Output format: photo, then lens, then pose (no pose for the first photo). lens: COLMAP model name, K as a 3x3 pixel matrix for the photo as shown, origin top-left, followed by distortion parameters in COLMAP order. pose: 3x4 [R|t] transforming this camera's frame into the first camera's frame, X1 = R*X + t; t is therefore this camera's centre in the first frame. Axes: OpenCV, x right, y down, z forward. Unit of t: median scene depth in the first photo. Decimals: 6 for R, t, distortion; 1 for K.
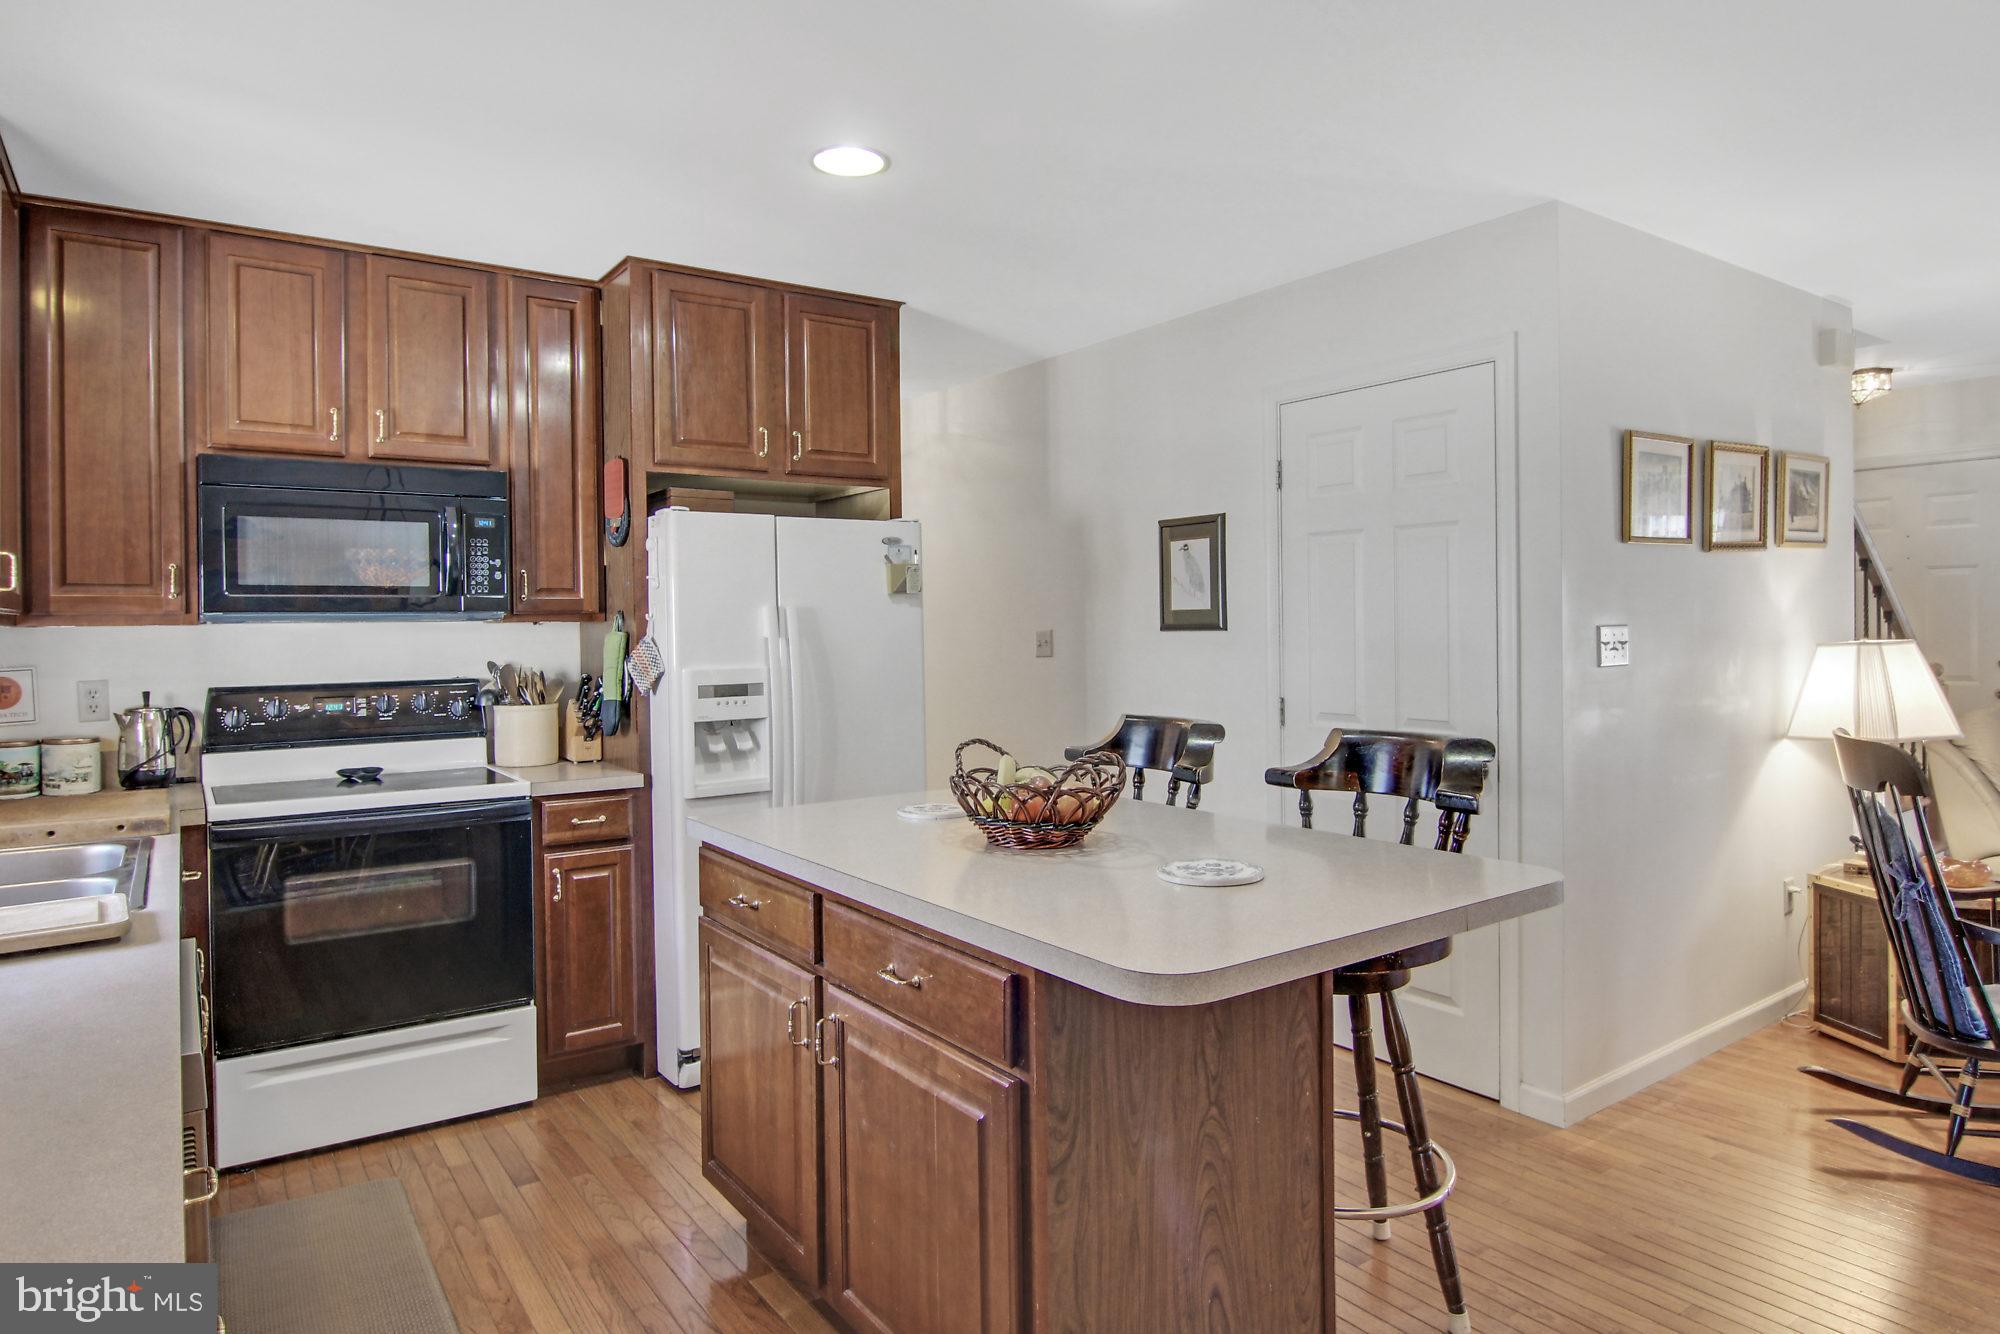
lens RADIAL K [[1137.9, 0, 991.8], [0, 1137.9, 653.0], [0, 0, 1]] dist [-0.004619, -0.000463]
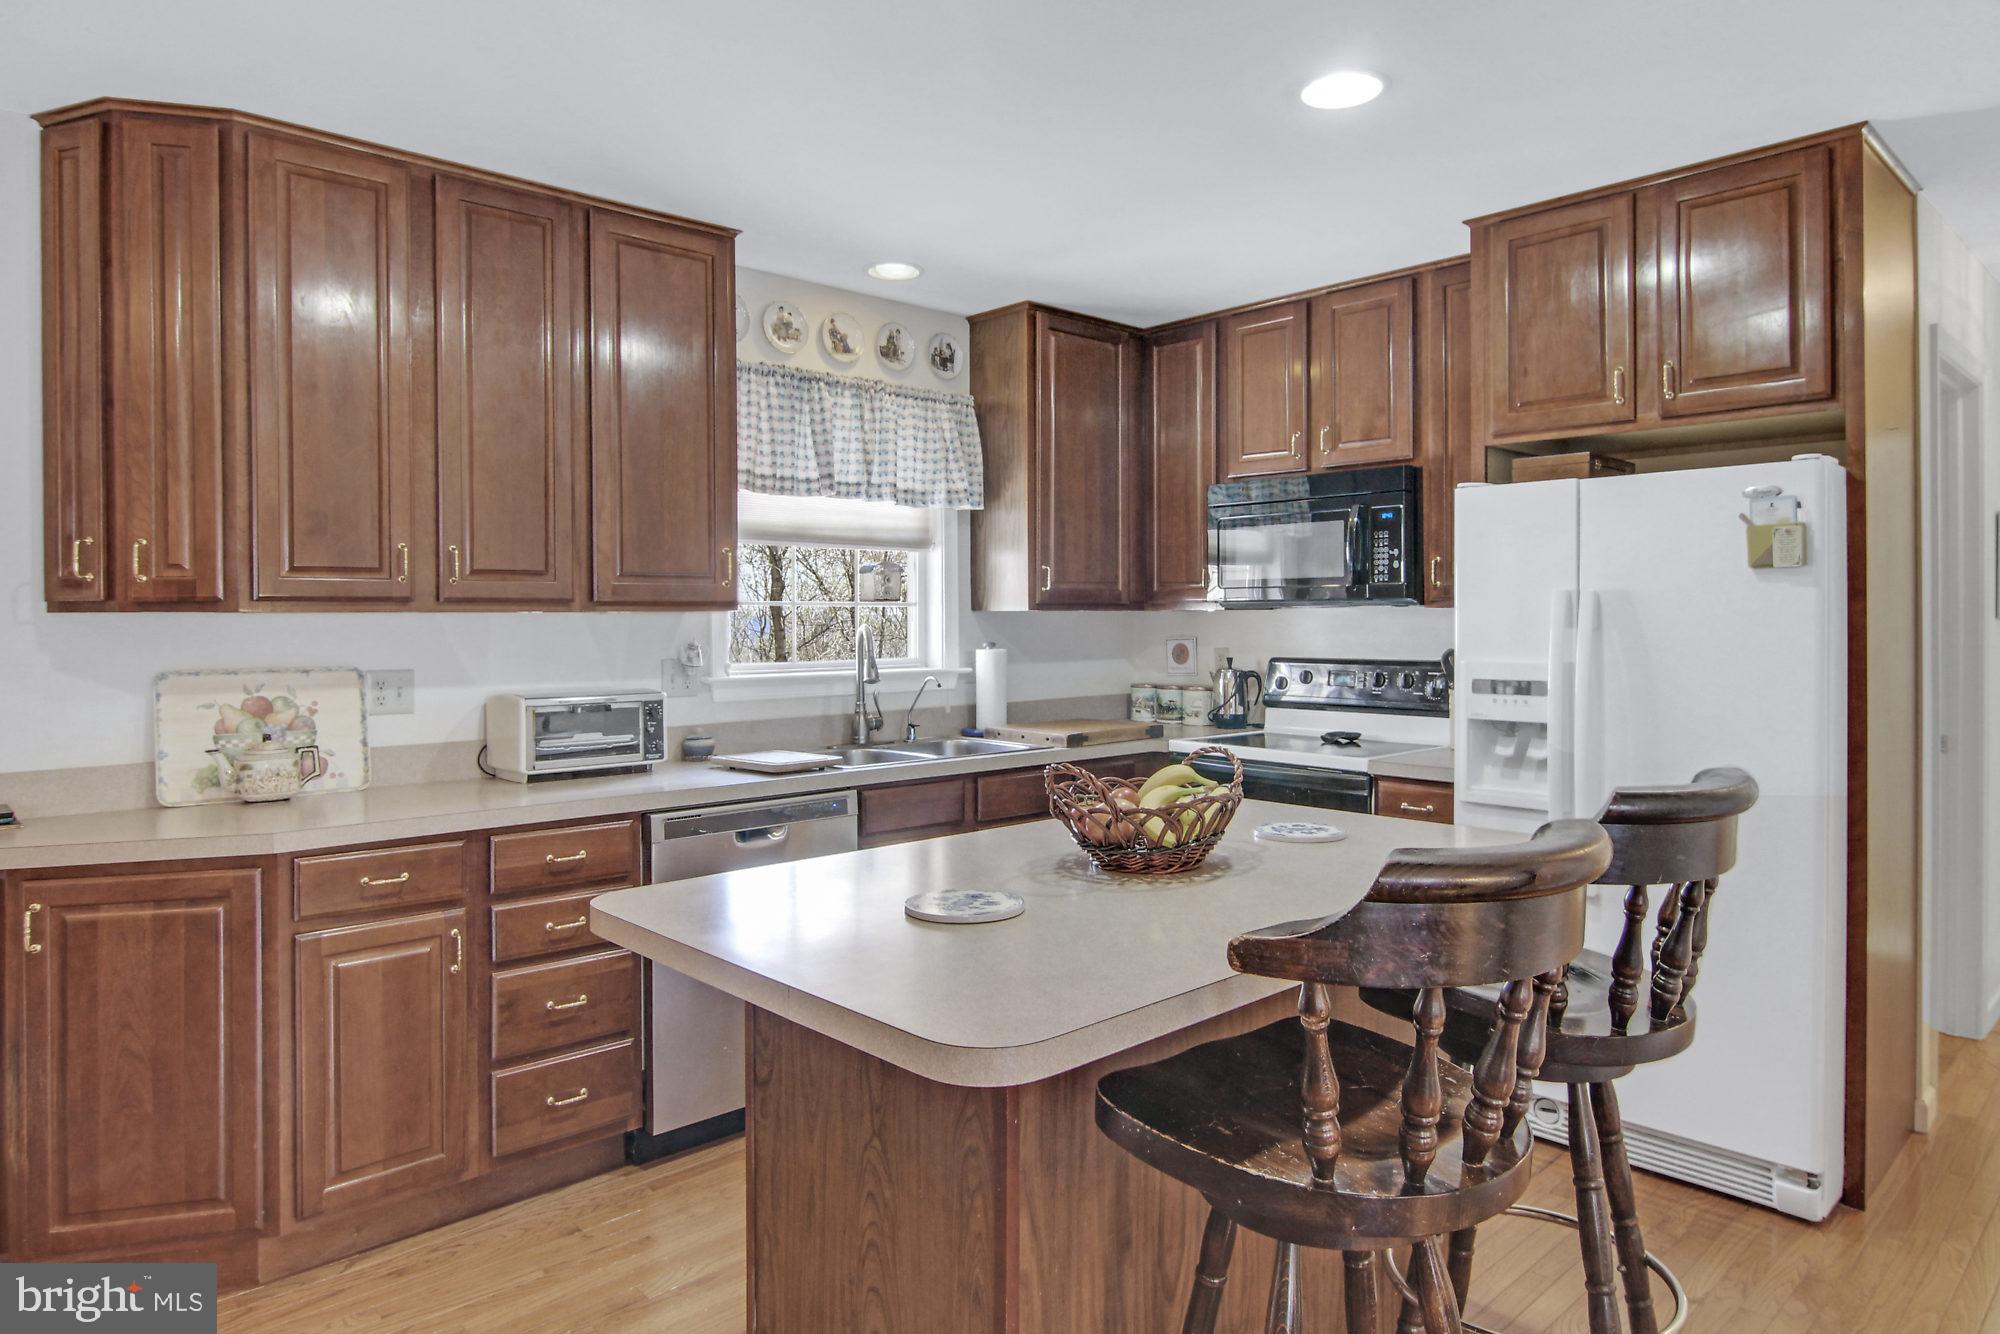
lens RADIAL K [[1174.6, 0, 1026.5], [0, 1174.6, 623.5], [0, 0, 1]] dist [-0.012813, -0.003918]
pose [[0.169864, 0.016340, -0.985332, 0.588715], [-0.019870, 0.999716, 0.013153, -0.020418], [0.985267, 0.017344, 0.170141, 0.482109]]
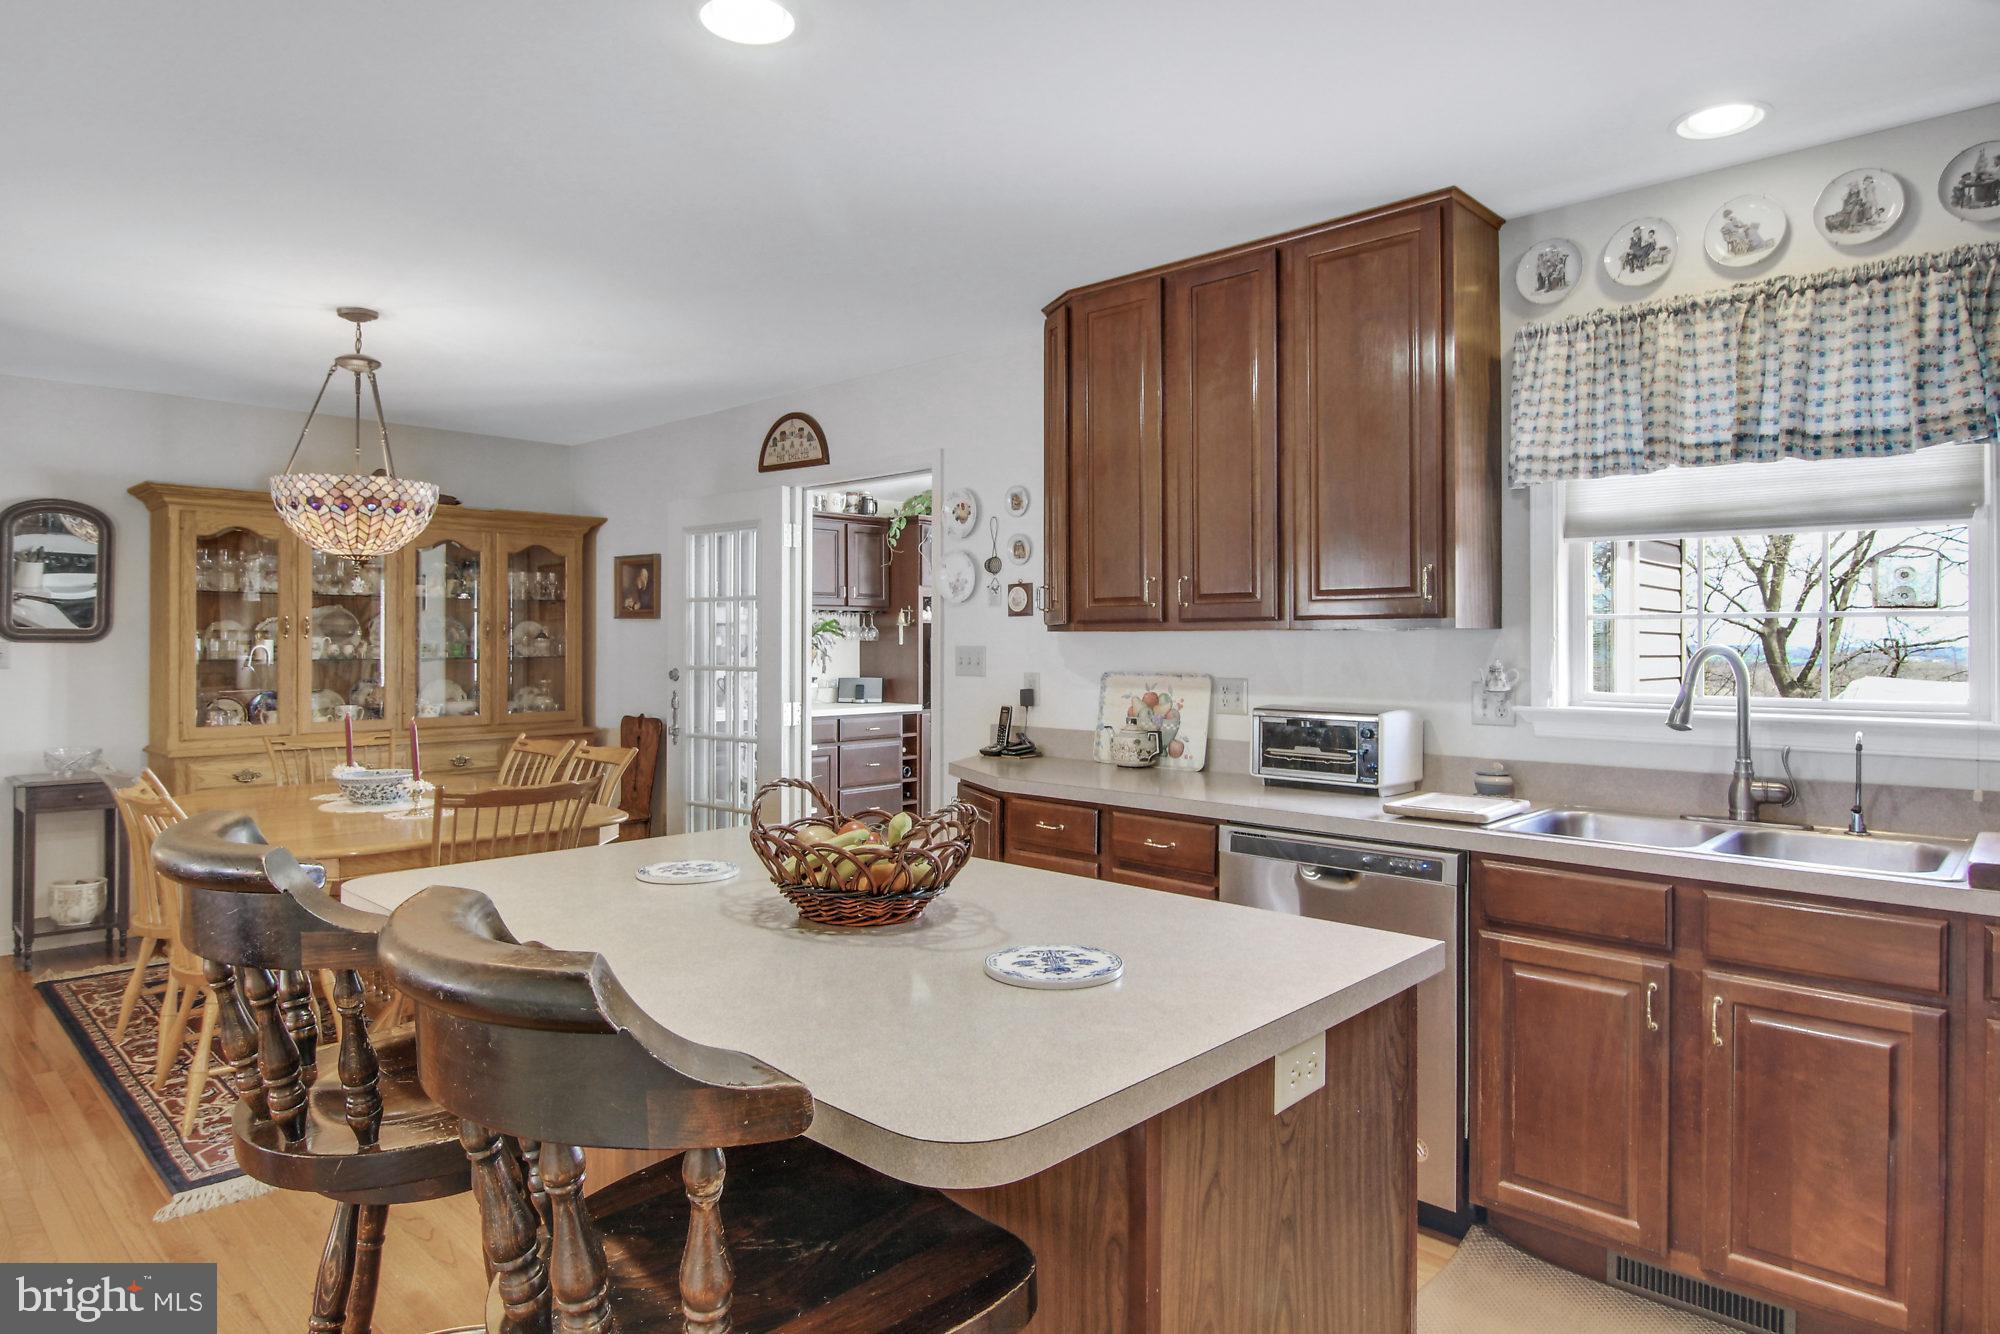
lens RADIAL K [[1174.6, 0, 1003.2], [0, 1174.6, 636.5], [0, 0, 1]] dist [-0.012813, -0.003918]
pose [[-0.973665, 0.014600, -0.227515, 0.060582], [0.009086, 0.999640, 0.025262, -0.032252], [0.227802, 0.022530, -0.973447, 1.201066]]
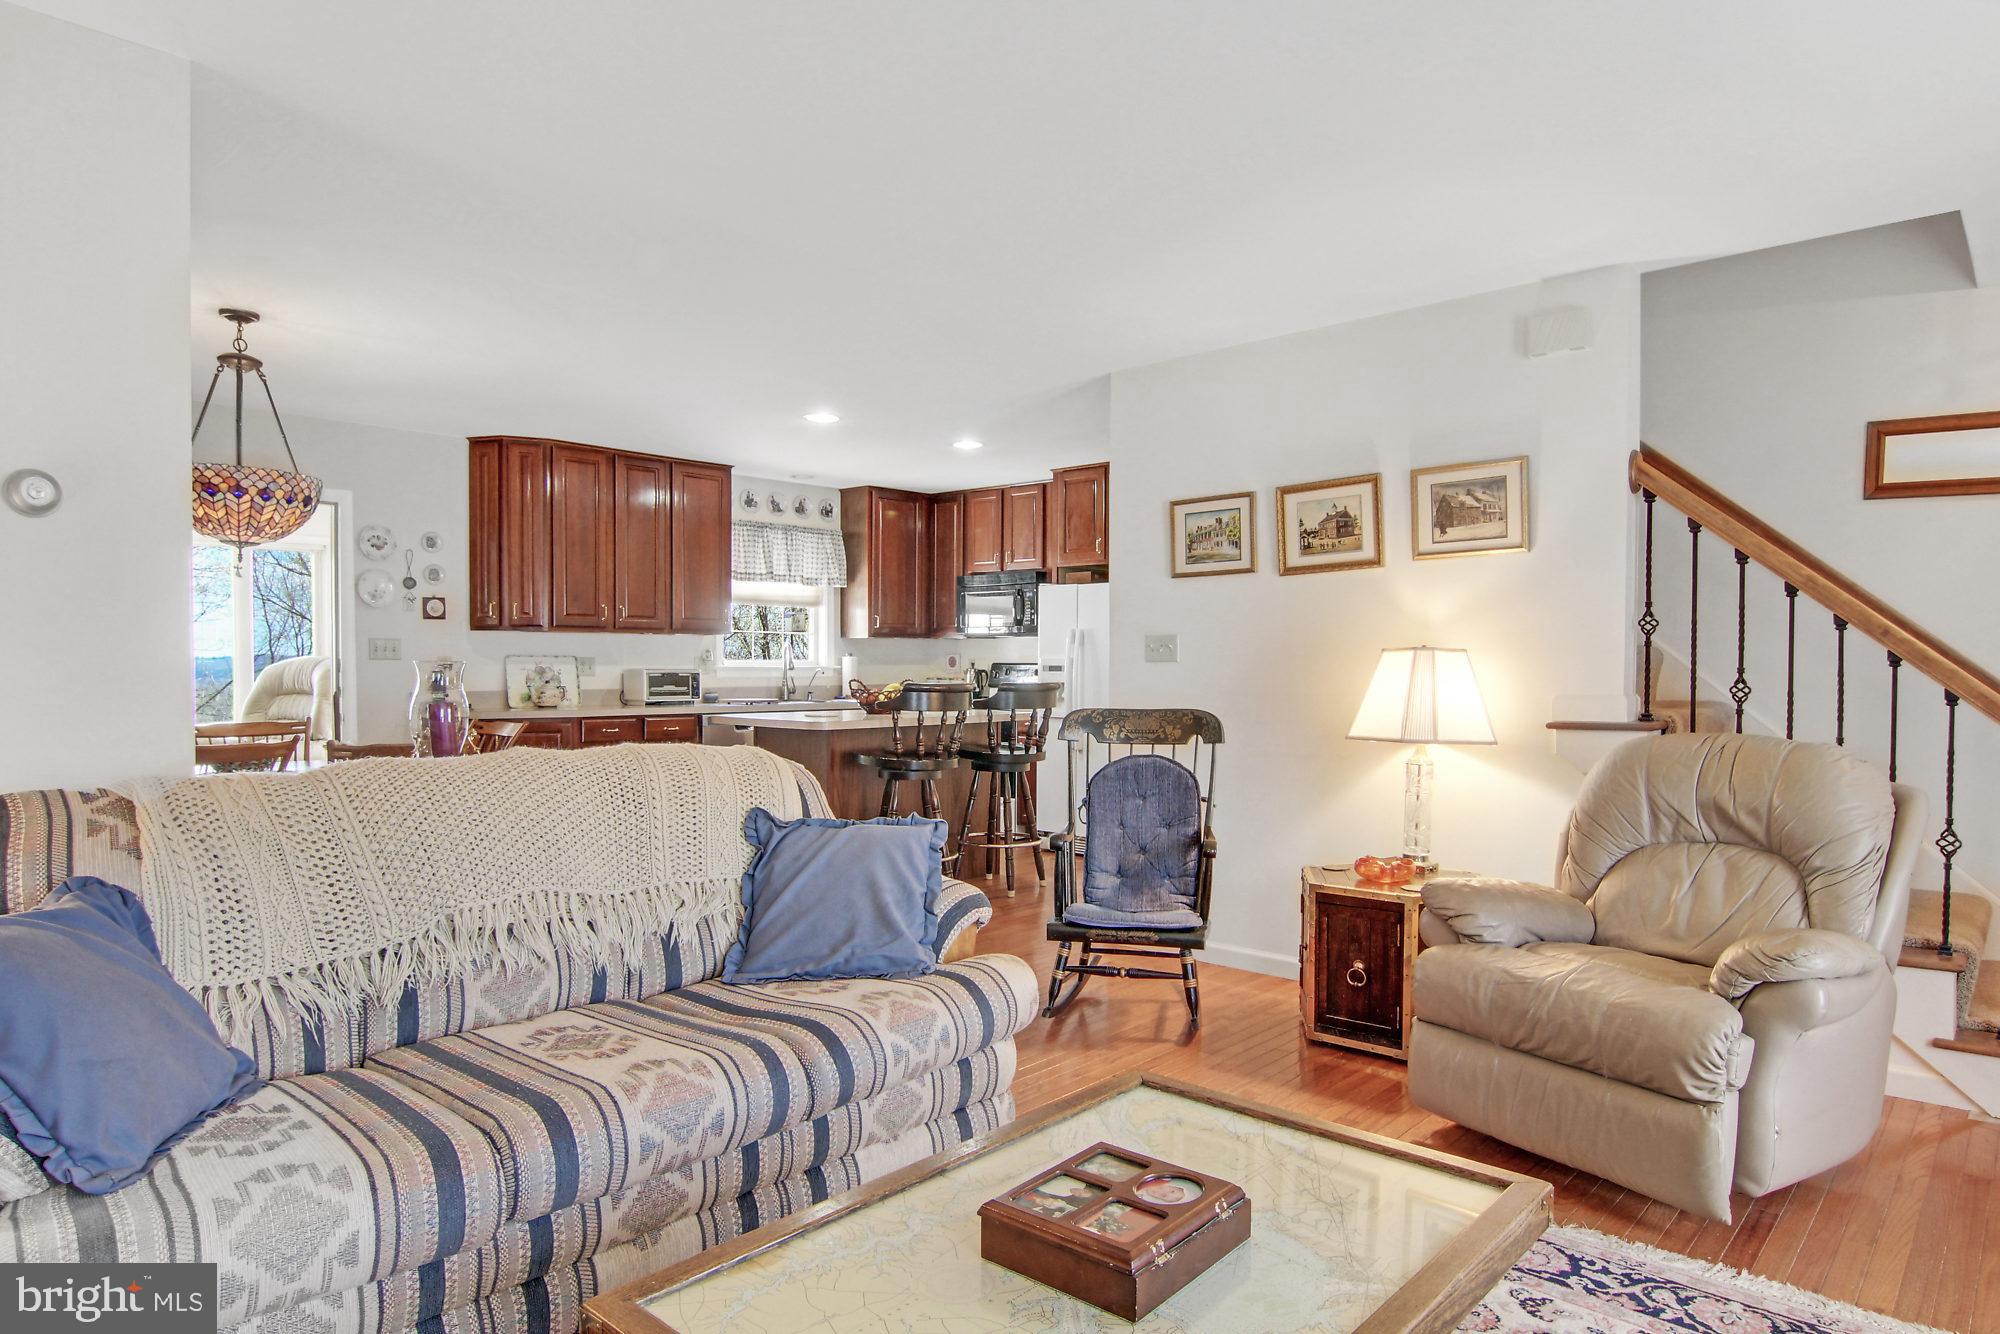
lens RADIAL K [[1174.6, 0, 1004.1], [0, 1174.6, 679.9], [0, 0, 1]] dist [-0.012813, -0.003918]
pose [[0.231235, 0.030627, -0.972416, 1.906250], [-0.030616, 0.999238, 0.024192, 0.004104], [0.972416, 0.024178, 0.231996, 0.394754]]
